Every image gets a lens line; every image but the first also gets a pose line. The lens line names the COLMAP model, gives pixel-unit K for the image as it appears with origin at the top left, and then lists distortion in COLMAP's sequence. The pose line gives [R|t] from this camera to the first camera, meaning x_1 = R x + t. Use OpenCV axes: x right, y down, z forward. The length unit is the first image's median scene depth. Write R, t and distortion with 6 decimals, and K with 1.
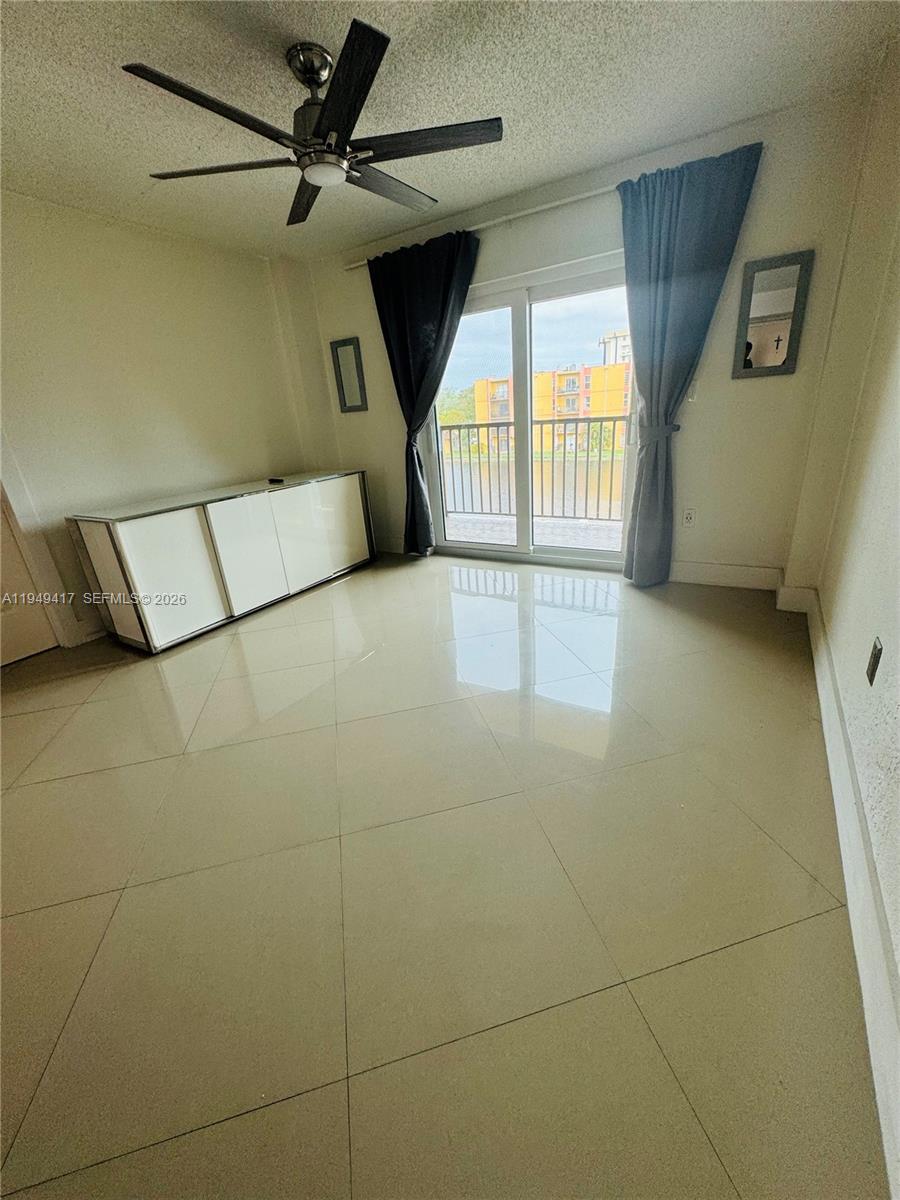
lens RADIAL K [[482.2, 0, 447.3], [0, 482.2, 597.6], [0, 0, 1]] dist [0.001255, 0.000128]
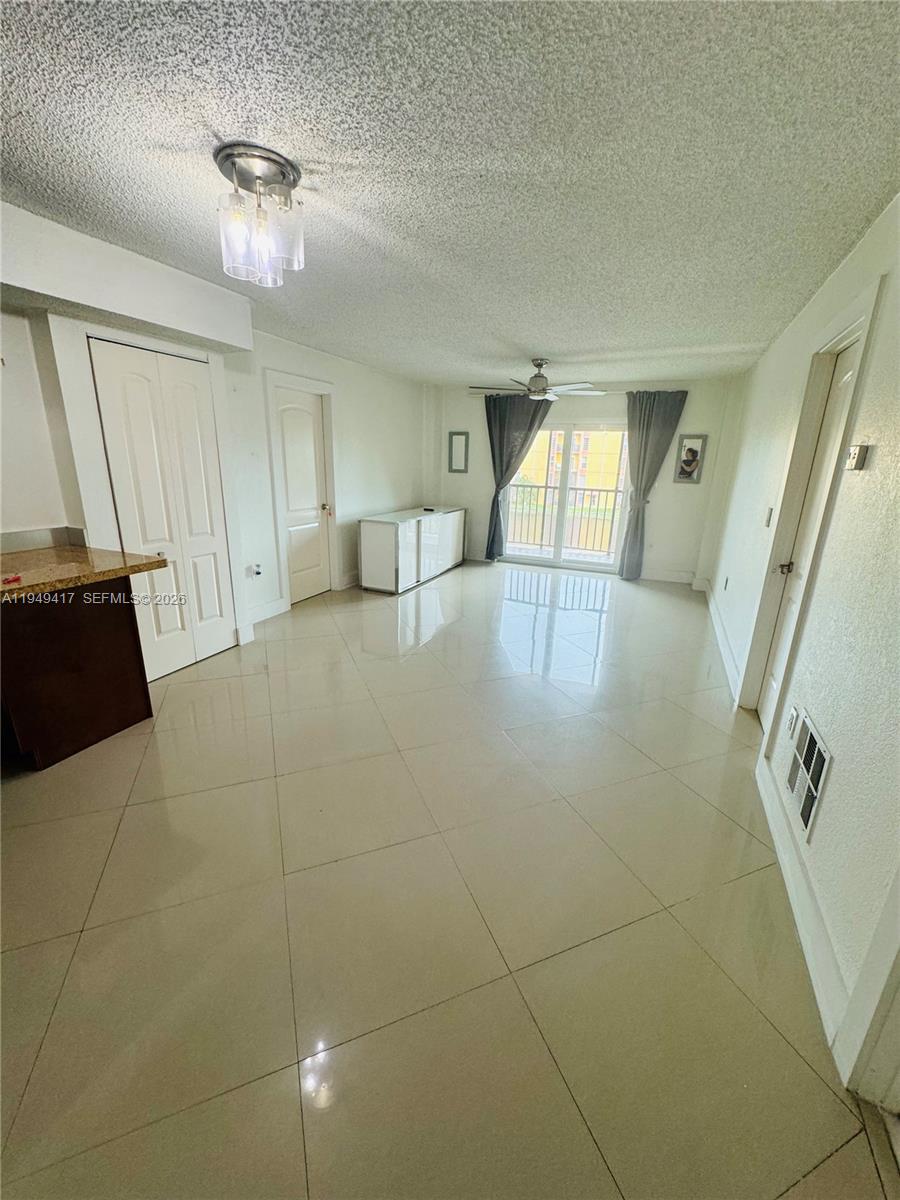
lens RADIAL K [[482.2, 0, 449.9], [0, 482.2, 597.0], [0, 0, 1]] dist [0.001255, 0.000128]
pose [[0.987255, 0.057892, 0.148240, -0.494377], [-0.045725, 0.995398, -0.084216, 0.203705], [-0.152434, 0.076365, 0.985359, -0.671167]]
